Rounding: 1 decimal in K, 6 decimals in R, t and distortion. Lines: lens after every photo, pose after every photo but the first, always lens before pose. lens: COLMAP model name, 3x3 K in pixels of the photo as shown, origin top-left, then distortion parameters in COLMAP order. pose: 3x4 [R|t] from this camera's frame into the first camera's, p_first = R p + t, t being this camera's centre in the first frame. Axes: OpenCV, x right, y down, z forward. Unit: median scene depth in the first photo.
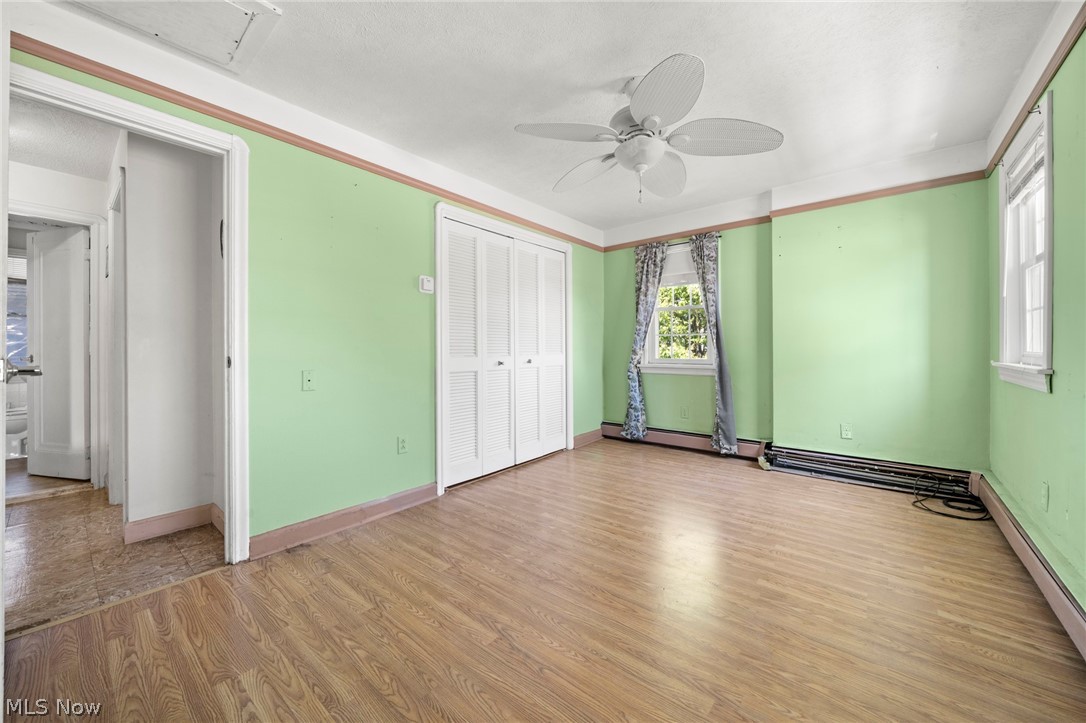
lens RADIAL K [[418.9, 0, 541.5], [0, 418.9, 358.3], [0, 0, 1]] dist [-0.000676, -0.000062]
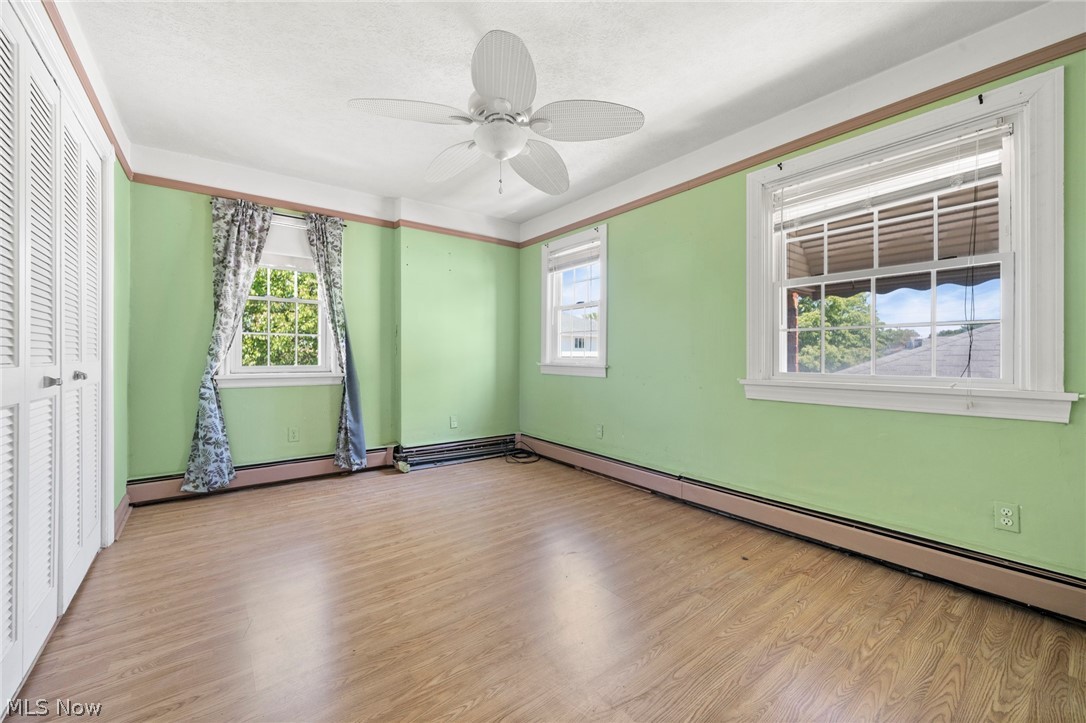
lens RADIAL K [[440.3, 0, 543.0], [0, 440.3, 361.5], [0, 0, 1]] dist [0.000302, 0.000014]
pose [[0.189767, -0.006694, 0.981806, -0.402834], [0.016029, 0.999865, 0.003719, -0.002025], [-0.981698, 0.015032, 0.189848, 0.415243]]
